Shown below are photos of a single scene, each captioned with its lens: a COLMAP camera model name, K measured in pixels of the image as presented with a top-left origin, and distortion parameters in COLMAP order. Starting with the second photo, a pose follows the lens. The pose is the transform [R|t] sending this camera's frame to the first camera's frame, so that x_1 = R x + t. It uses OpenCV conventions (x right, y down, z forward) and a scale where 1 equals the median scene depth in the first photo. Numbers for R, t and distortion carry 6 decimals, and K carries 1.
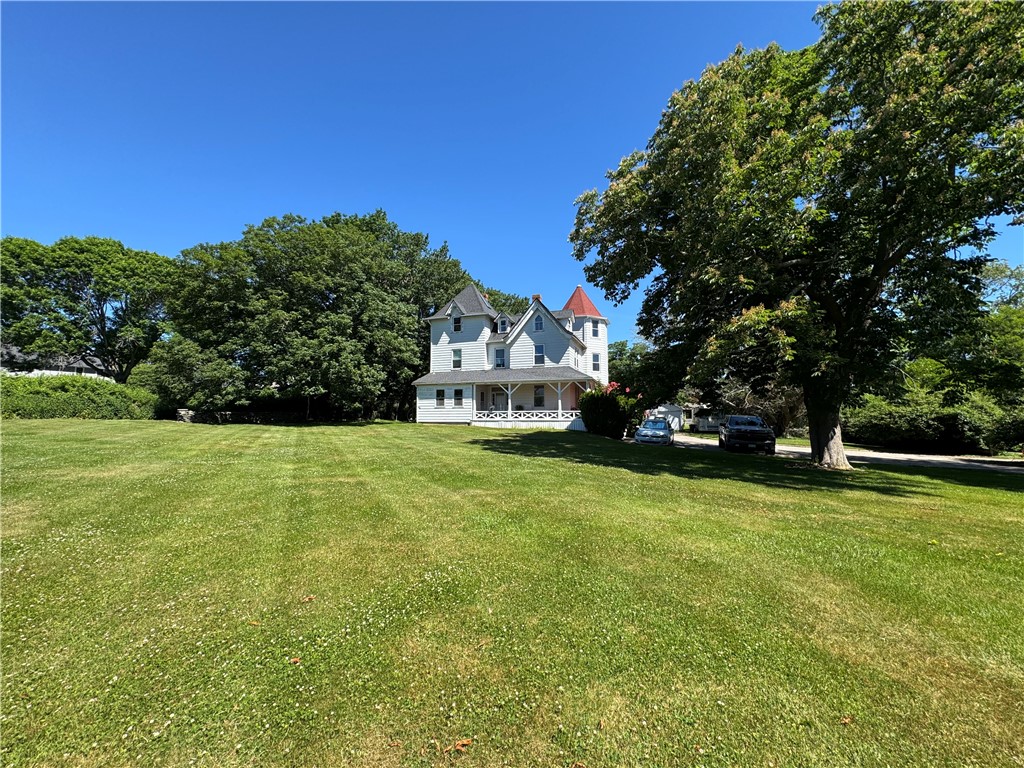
lens RADIAL K [[408.3, 0, 511.0], [0, 408.3, 383.3], [0, 0, 1]] dist [0.001672, -0.000604]
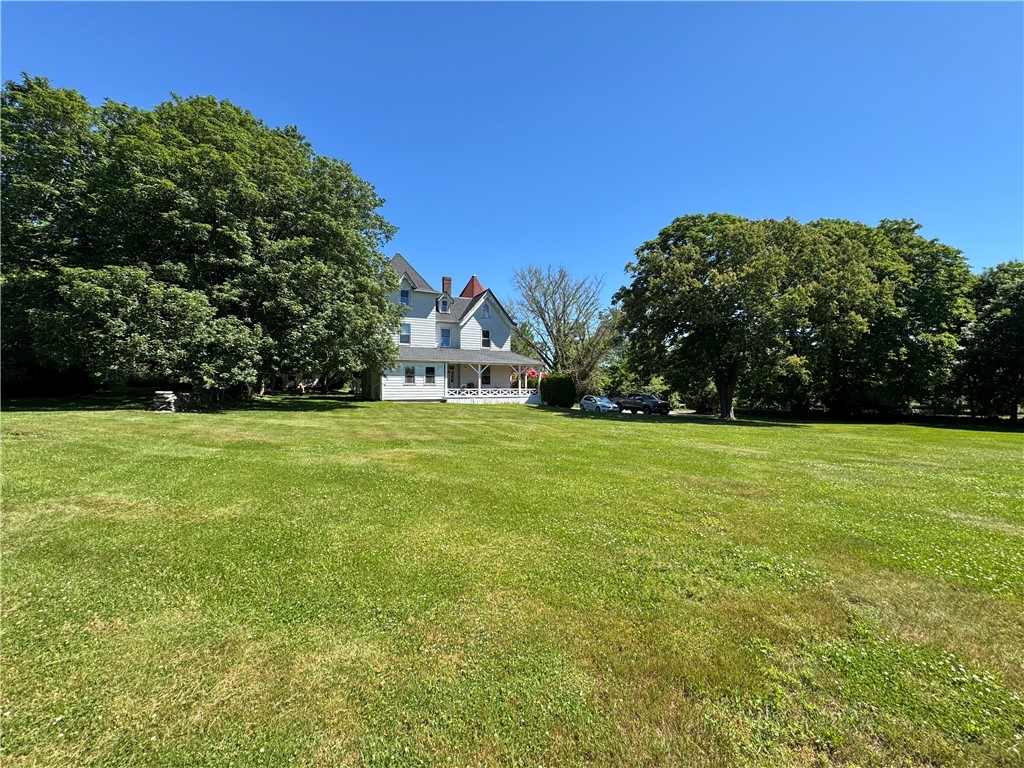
lens RADIAL K [[408.3, 0, 511.0], [0, 408.3, 383.3], [0, 0, 1]] dist [0.001672, -0.000604]
pose [[0.684655, 0.006885, 0.728835, -0.746607], [-0.065016, 0.996546, 0.051661, -0.010676], [-0.725962, -0.082756, 0.682738, 0.166573]]
